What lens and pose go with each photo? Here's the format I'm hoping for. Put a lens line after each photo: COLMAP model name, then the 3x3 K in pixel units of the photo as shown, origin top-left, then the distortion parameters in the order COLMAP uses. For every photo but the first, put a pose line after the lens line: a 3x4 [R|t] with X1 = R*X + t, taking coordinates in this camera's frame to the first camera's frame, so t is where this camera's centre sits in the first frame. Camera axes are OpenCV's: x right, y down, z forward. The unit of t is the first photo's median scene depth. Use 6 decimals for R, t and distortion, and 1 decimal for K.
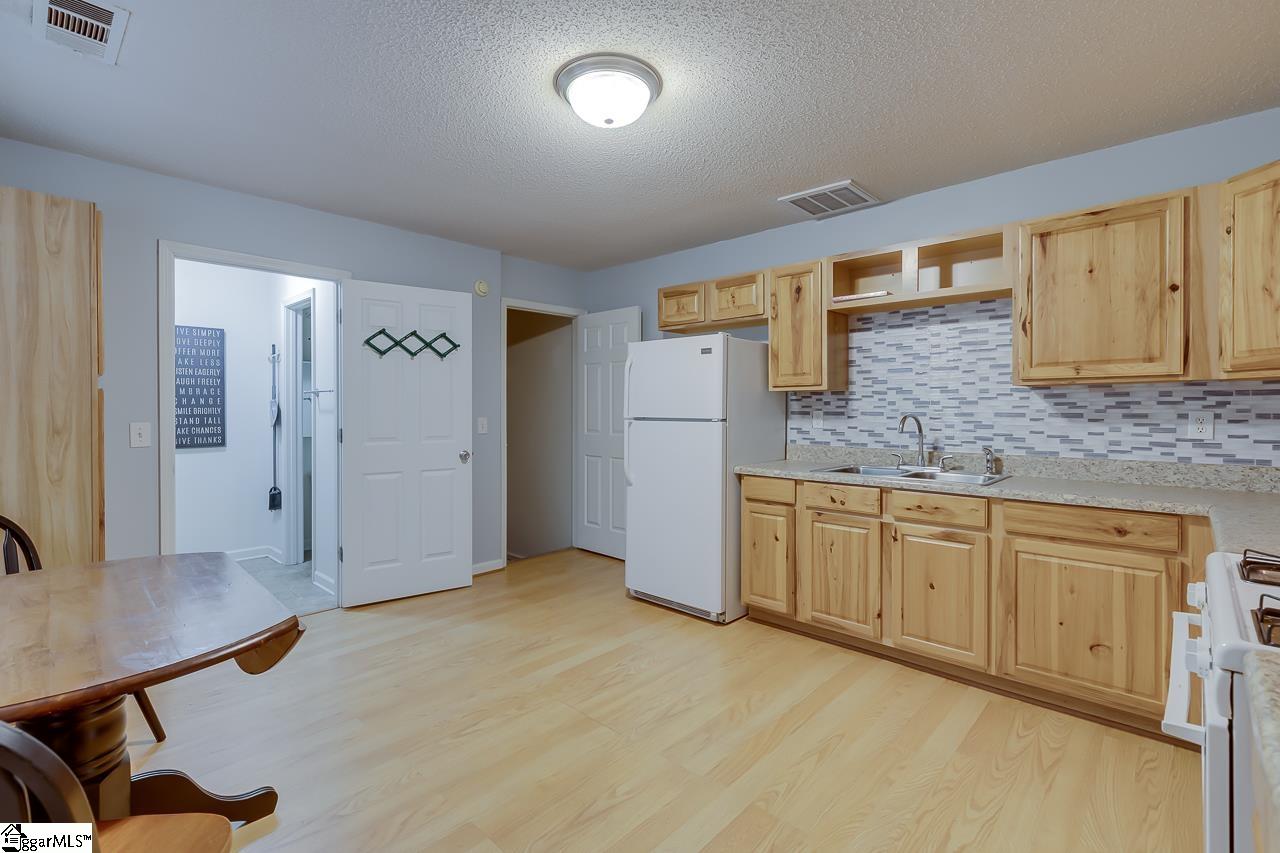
lens RADIAL K [[578.8, 0, 642.3], [0, 578.8, 412.5], [0, 0, 1]] dist [0.003875, 0.000694]
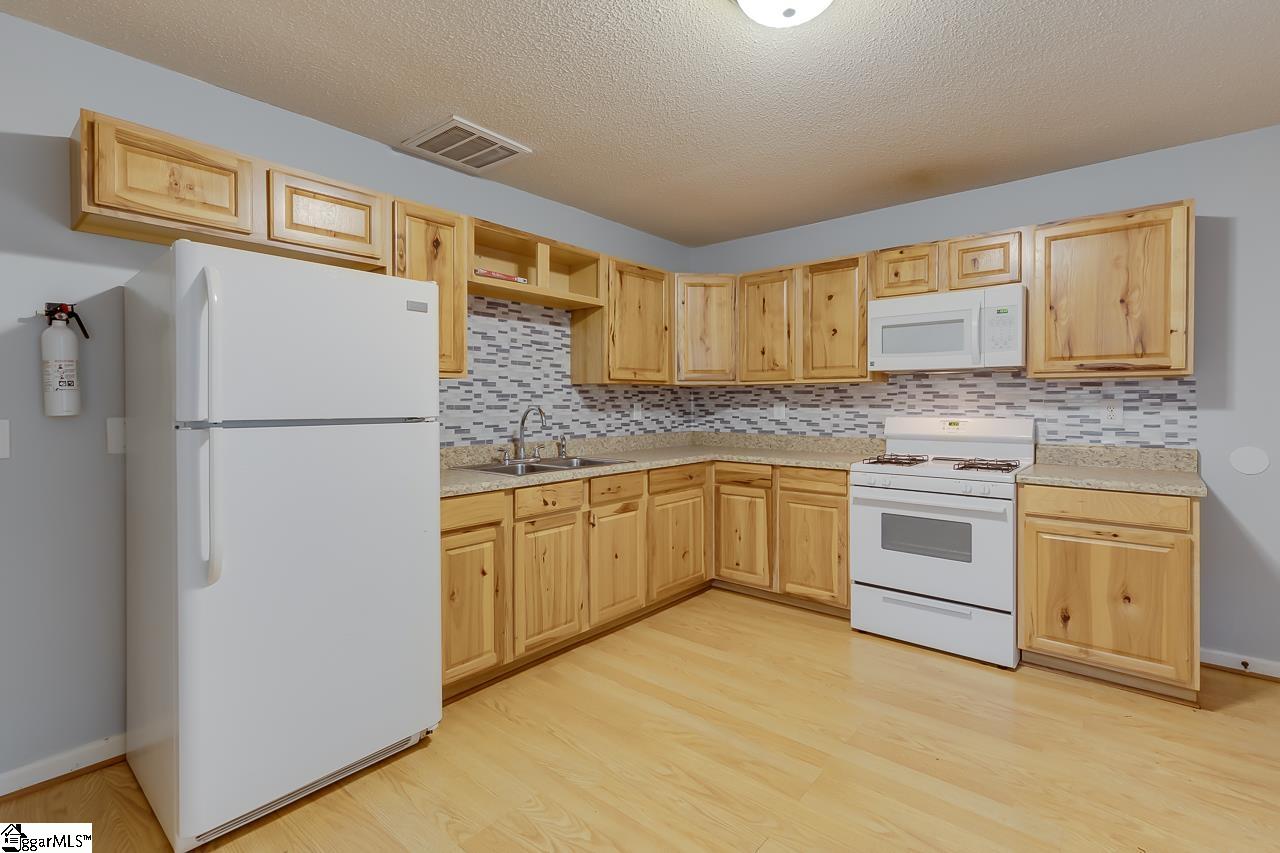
lens RADIAL K [[586.3, 0, 637.7], [0, 586.3, 406.8], [0, 0, 1]] dist [0.001693, 0.000094]
pose [[-0.049074, -0.006690, 0.998773, -0.532943], [0.010105, 0.999923, 0.007194, -0.002789], [-0.998744, 0.010445, -0.049003, 0.820246]]
